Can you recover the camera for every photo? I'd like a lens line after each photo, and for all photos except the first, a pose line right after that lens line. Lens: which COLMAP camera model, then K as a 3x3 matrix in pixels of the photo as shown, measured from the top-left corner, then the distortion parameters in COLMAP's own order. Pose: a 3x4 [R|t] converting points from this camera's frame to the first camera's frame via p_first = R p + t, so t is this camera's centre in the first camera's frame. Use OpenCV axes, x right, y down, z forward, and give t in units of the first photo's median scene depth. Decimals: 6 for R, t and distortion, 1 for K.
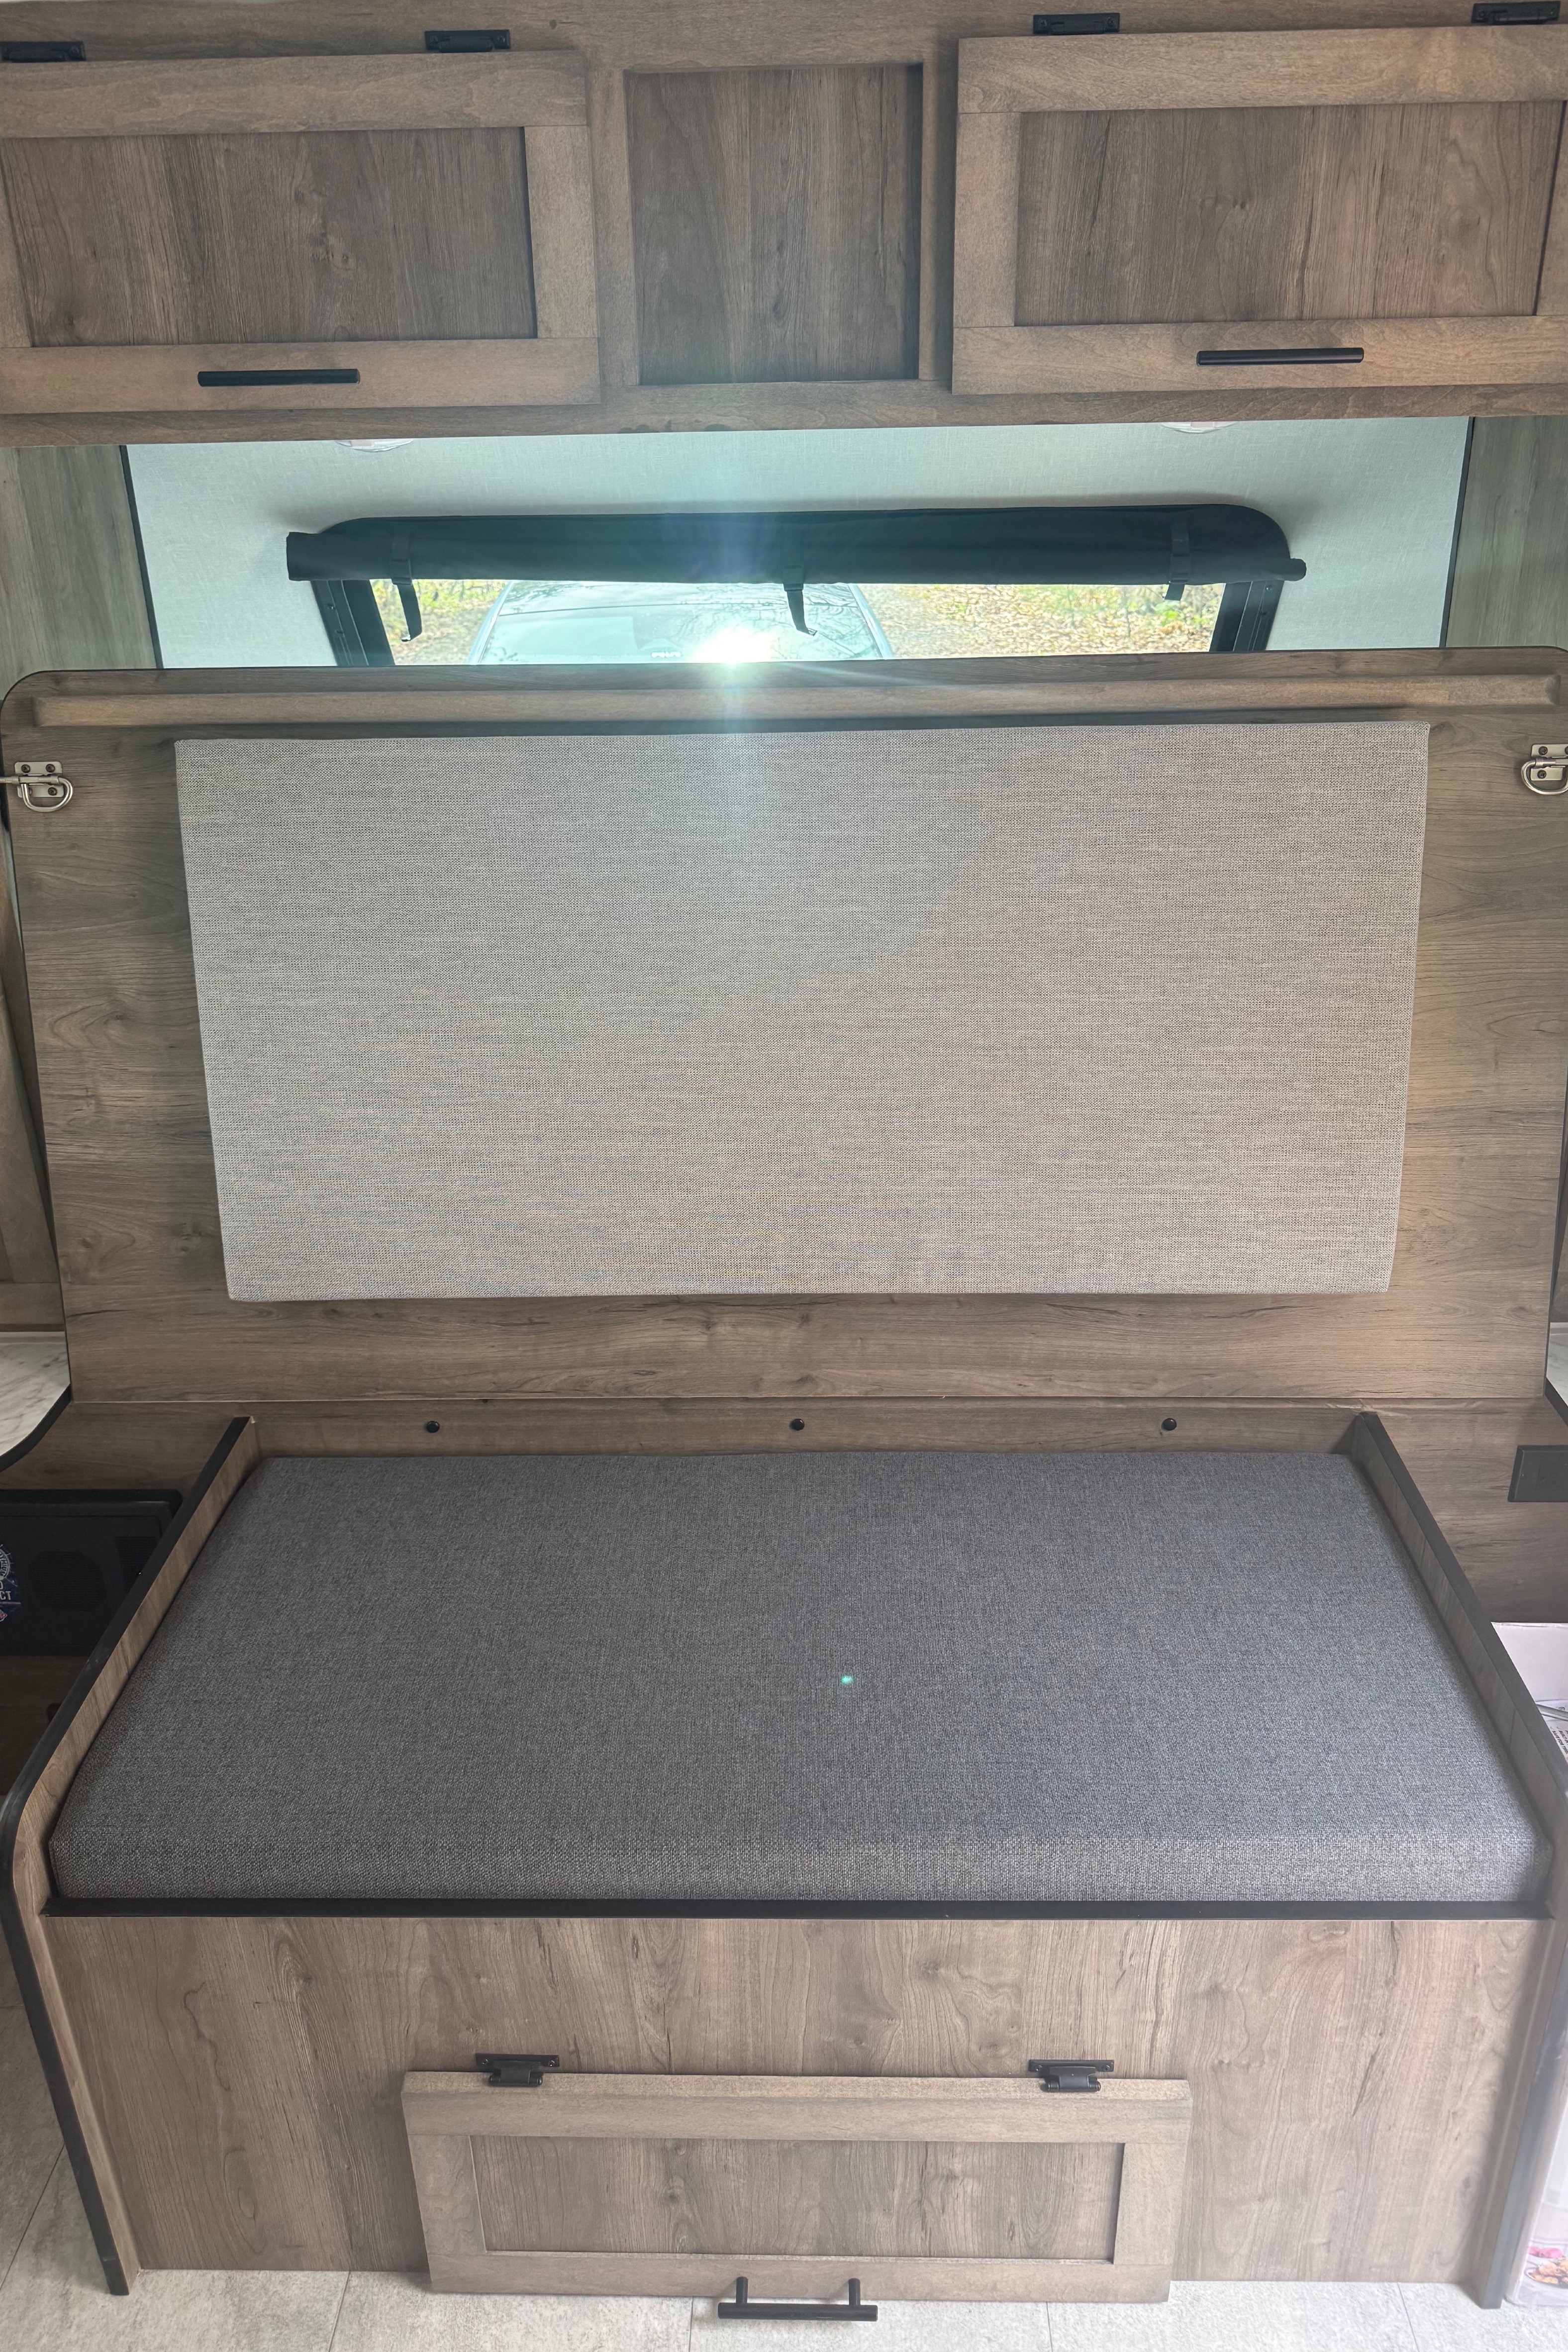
lens RADIAL K [[1666.7, 0, 781.1], [0, 1666.7, 1181.1], [0, 0, 1]] dist [-0.004067, -0.001669]
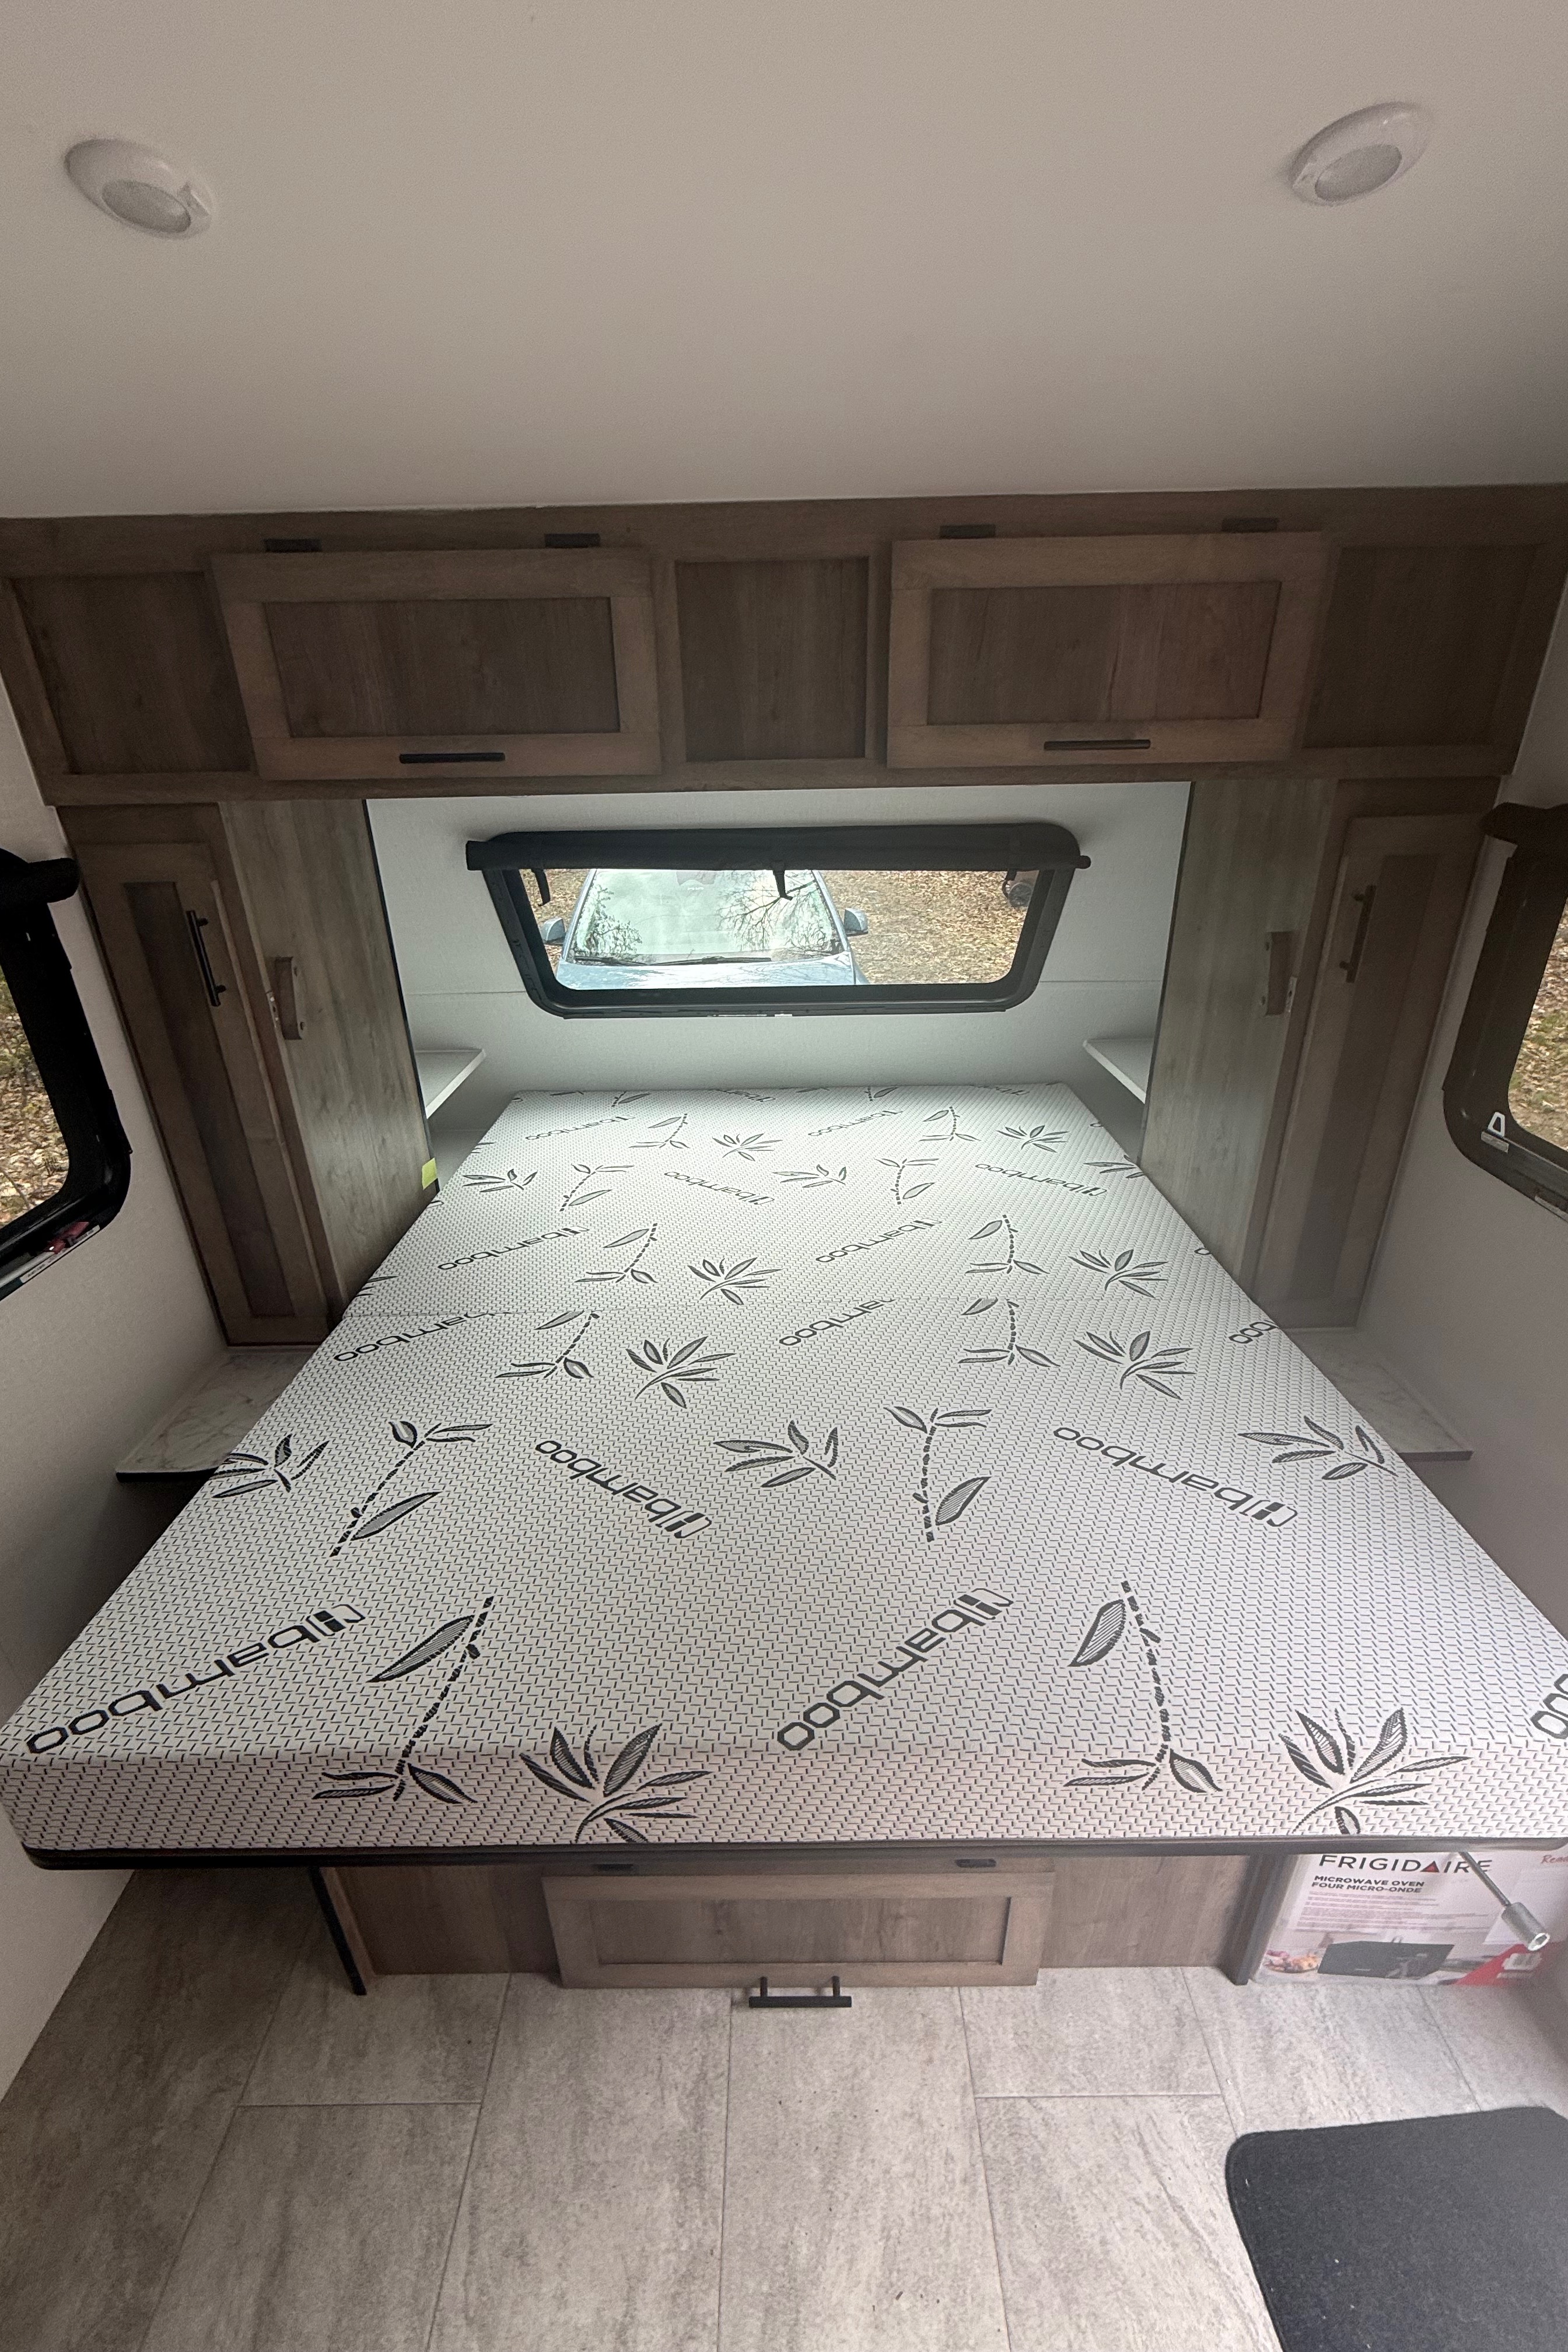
lens RADIAL K [[937.4, 0, 783.3], [0, 937.4, 1171.6], [0, 0, 1]] dist [-0.000130, 0.000578]
pose [[0.999728, -0.009648, 0.021254, -0.016909], [0.009670, 0.999953, -0.000944, -0.094732], [-0.021244, 0.001149, 0.999774, 0.123433]]
